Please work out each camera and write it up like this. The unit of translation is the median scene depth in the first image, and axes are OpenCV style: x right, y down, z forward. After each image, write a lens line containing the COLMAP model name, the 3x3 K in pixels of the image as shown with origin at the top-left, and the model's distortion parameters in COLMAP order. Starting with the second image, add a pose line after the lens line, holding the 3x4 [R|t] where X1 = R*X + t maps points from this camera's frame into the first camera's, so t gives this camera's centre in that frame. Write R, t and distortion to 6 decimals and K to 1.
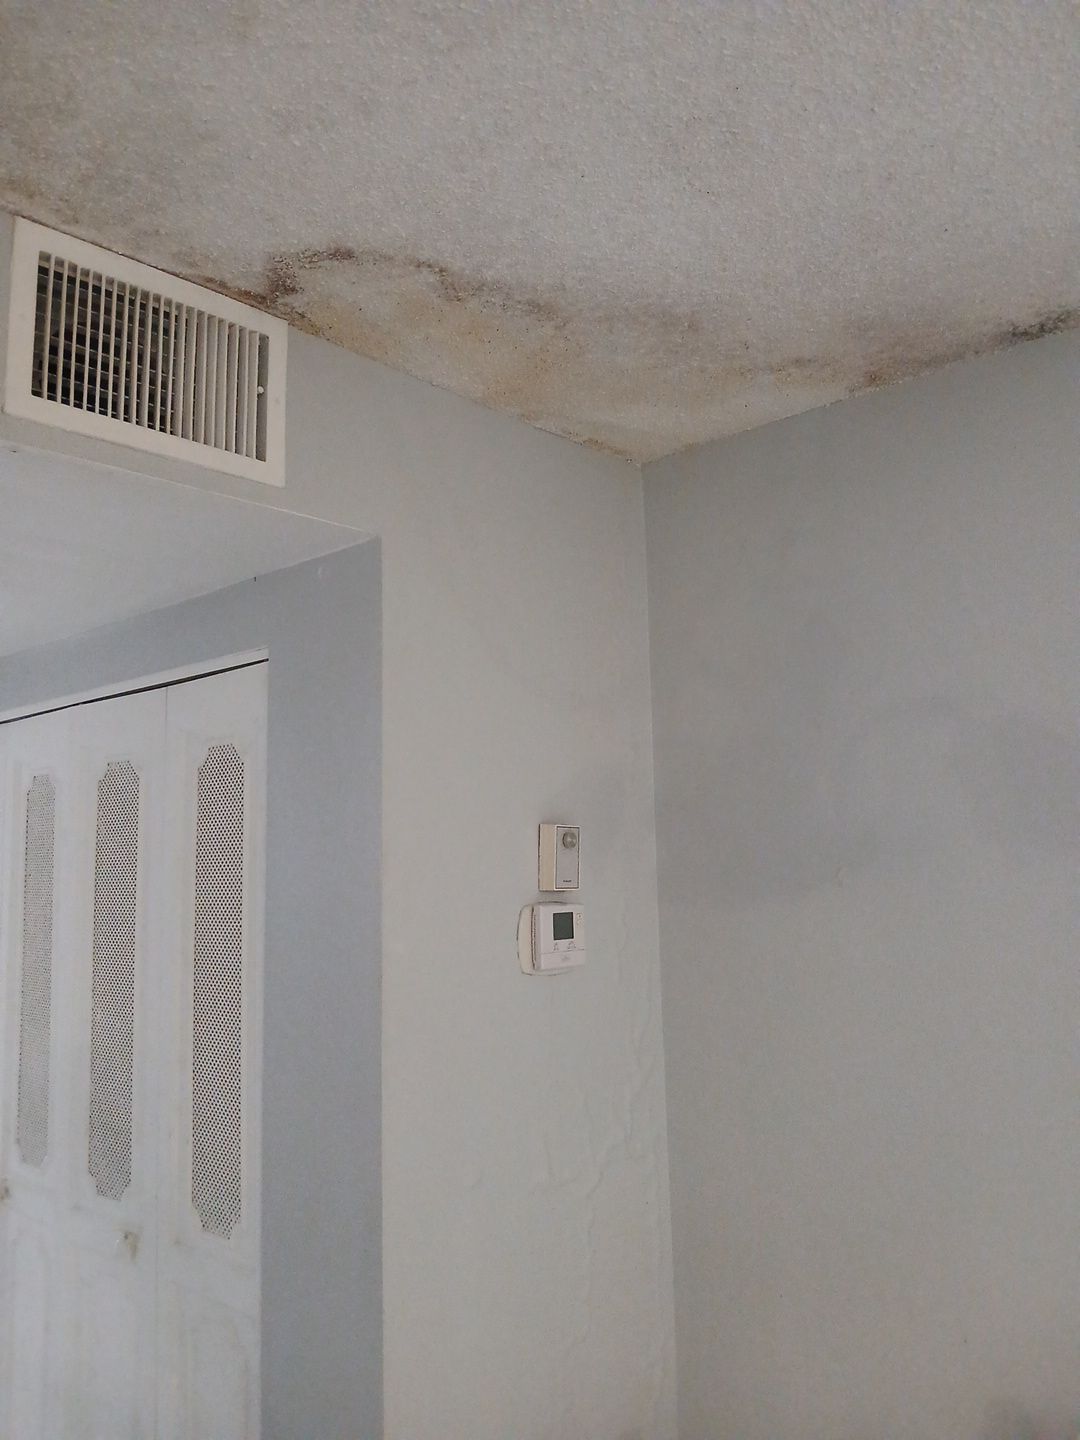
lens RADIAL K [[1137.5, 0, 541.7], [0, 1137.5, 706.0], [0, 0, 1]] dist [0.061526, -0.126752]
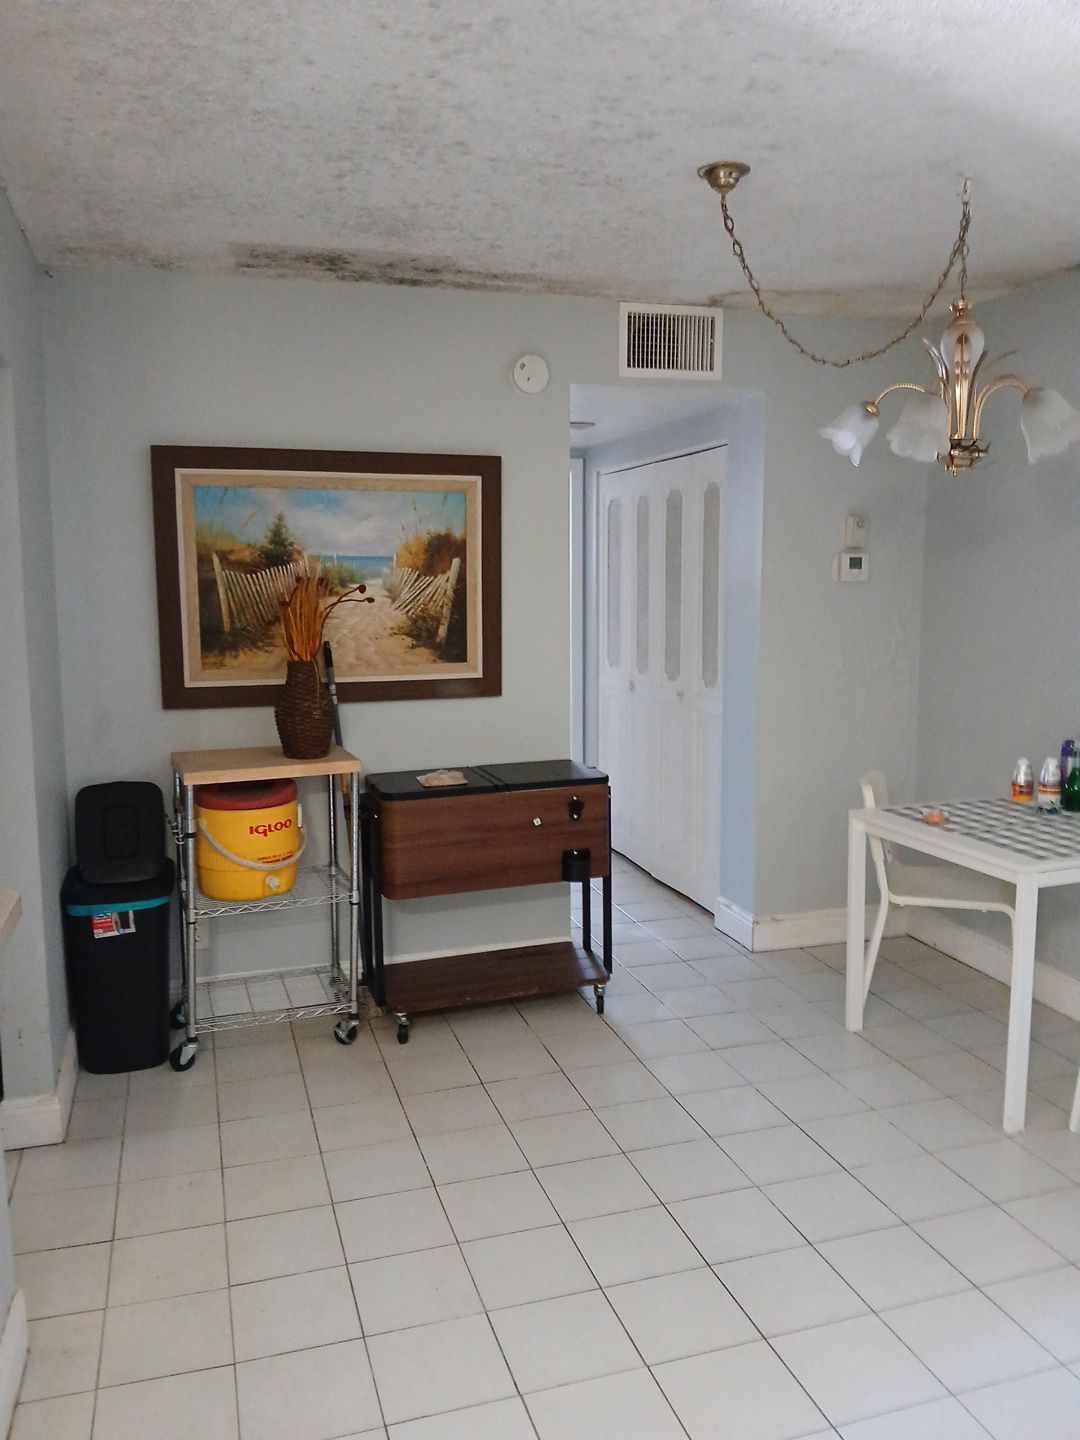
lens RADIAL K [[1137.5, 0, 541.0], [0, 1137.5, 716.7], [0, 0, 1]] dist [0.061526, -0.126752]
pose [[0.871799, 0.072724, -0.484436, 0.698348], [0.060513, 0.965357, 0.253820, -0.142162], [0.486112, -0.250594, 0.837196, -1.472621]]
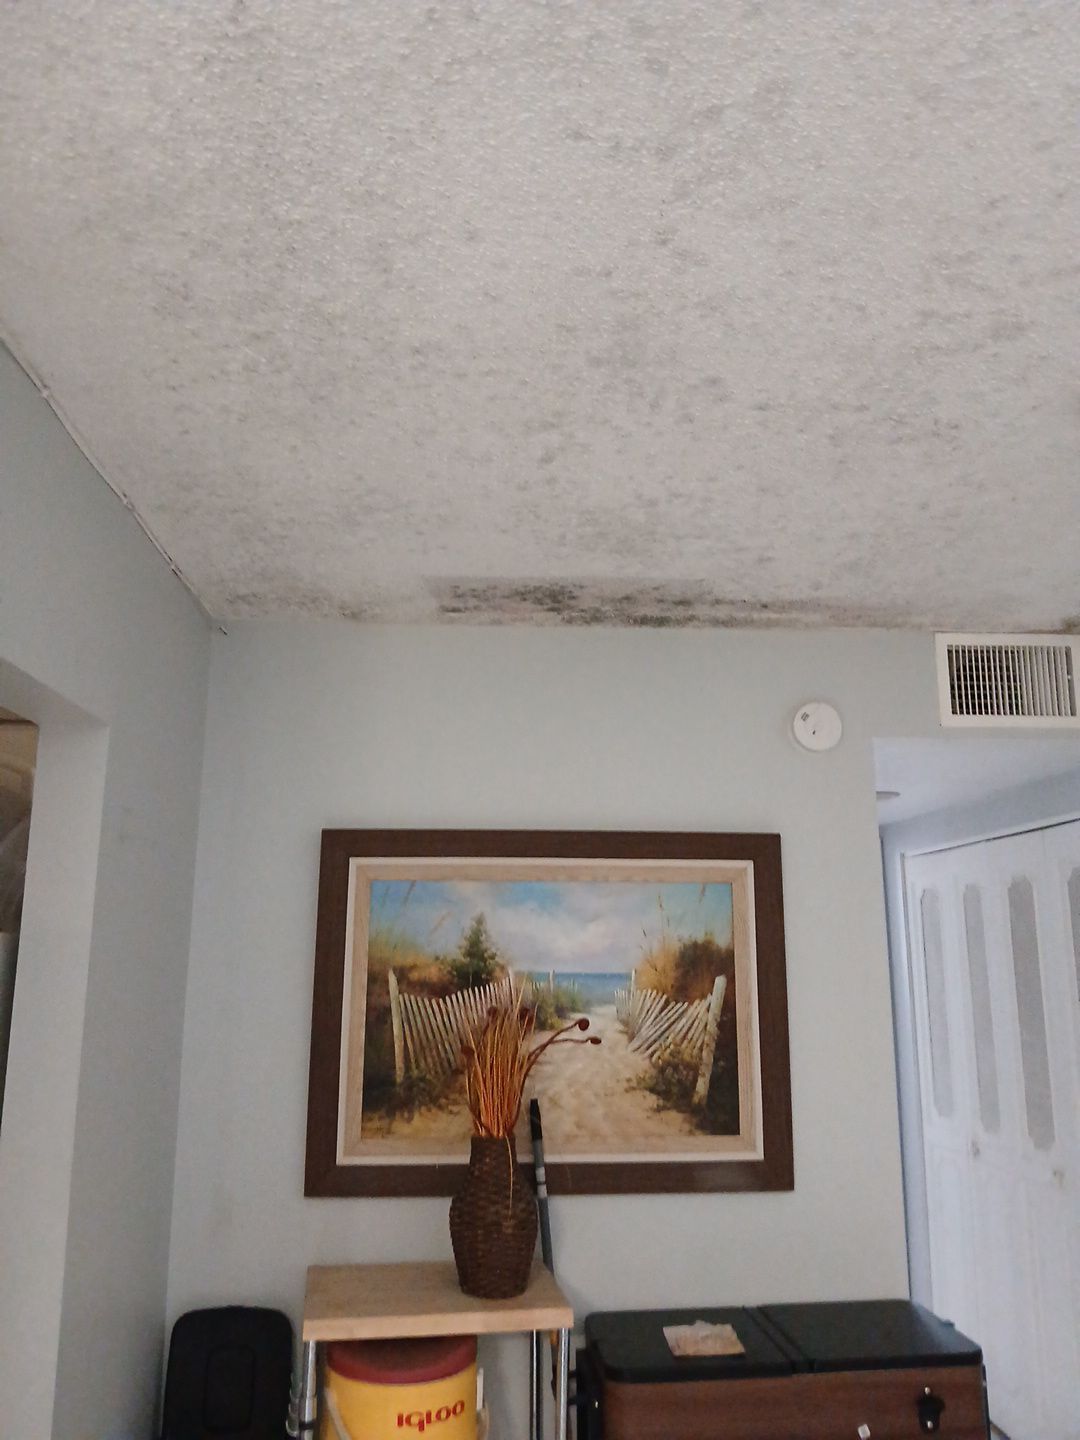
lens RADIAL K [[1137.5, 0, 539.2], [0, 1137.5, 707.7], [0, 0, 1]] dist [0.061526, -0.126752]
pose [[0.735956, -0.129265, -0.664574, 0.338174], [0.082843, 0.991421, -0.101099, -0.113383], [0.671941, 0.019349, 0.740352, -0.913299]]
